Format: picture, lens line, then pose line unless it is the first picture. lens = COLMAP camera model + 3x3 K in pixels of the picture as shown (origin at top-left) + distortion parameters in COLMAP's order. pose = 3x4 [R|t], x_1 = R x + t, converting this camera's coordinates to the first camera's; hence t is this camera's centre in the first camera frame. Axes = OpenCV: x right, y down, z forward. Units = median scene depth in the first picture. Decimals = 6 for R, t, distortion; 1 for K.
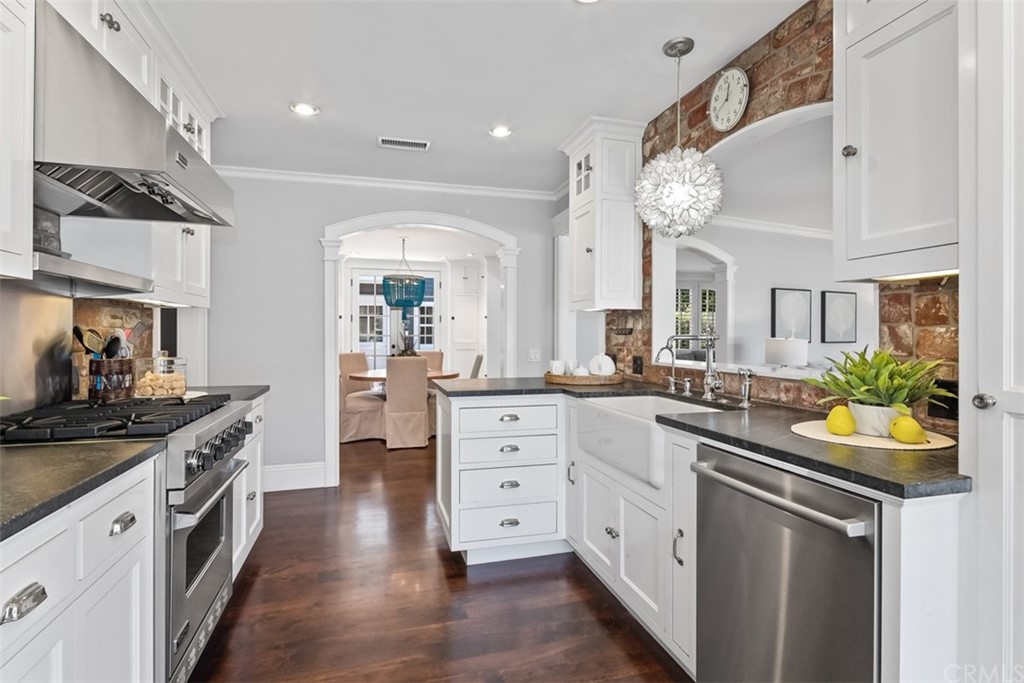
lens RADIAL K [[500.8, 0, 510.5], [0, 500.8, 337.5], [0, 0, 1]] dist [0.003238, -0.002338]
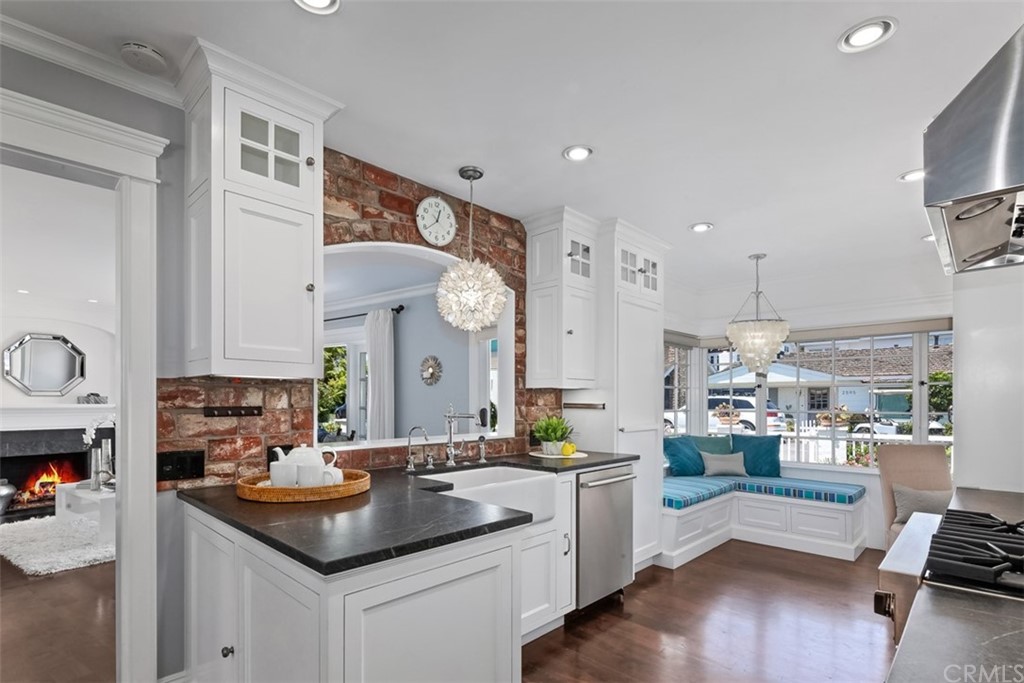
lens RADIAL K [[500.8, 0, 503.1], [0, 500.8, 395.0], [0, 0, 1]] dist [0.003238, -0.002338]
pose [[-0.503827, 0.008450, 0.863763, -0.533811], [0.002593, 0.999962, -0.008271, -0.028667], [-0.863801, -0.001927, -0.503830, 1.118754]]
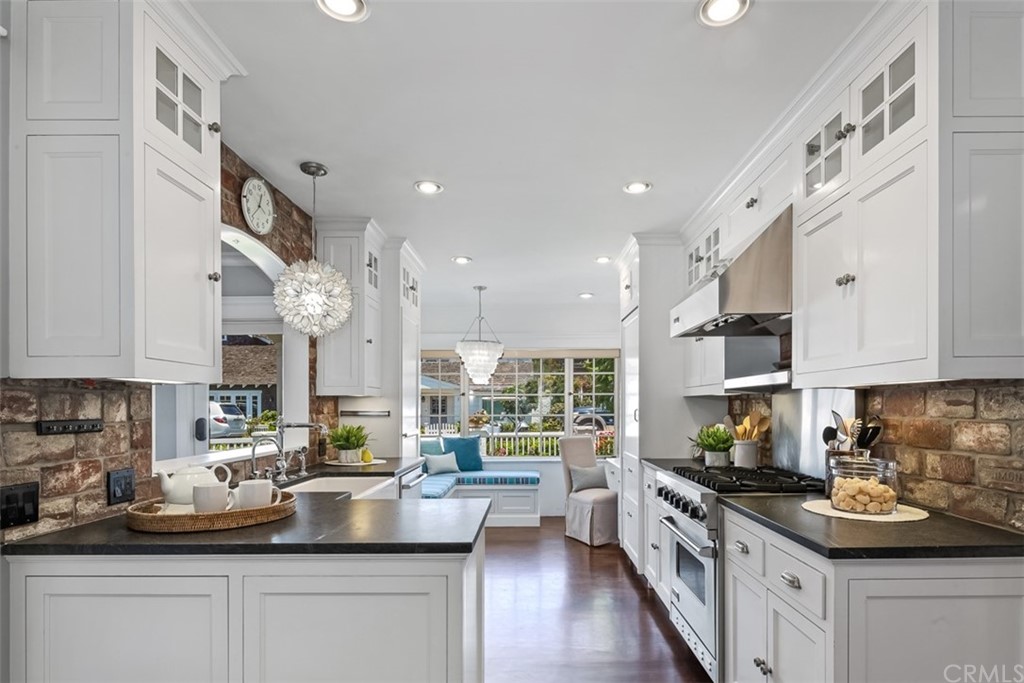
lens RADIAL K [[533.8, 0, 536.2], [0, 533.8, 403.2], [0, 0, 1]] dist [0.001604, -0.000468]
pose [[-0.965173, 0.004148, 0.261579, -0.338633], [0.004036, 0.999991, -0.000965, -0.033579], [-0.261580, 0.000124, -0.965182, 1.482791]]
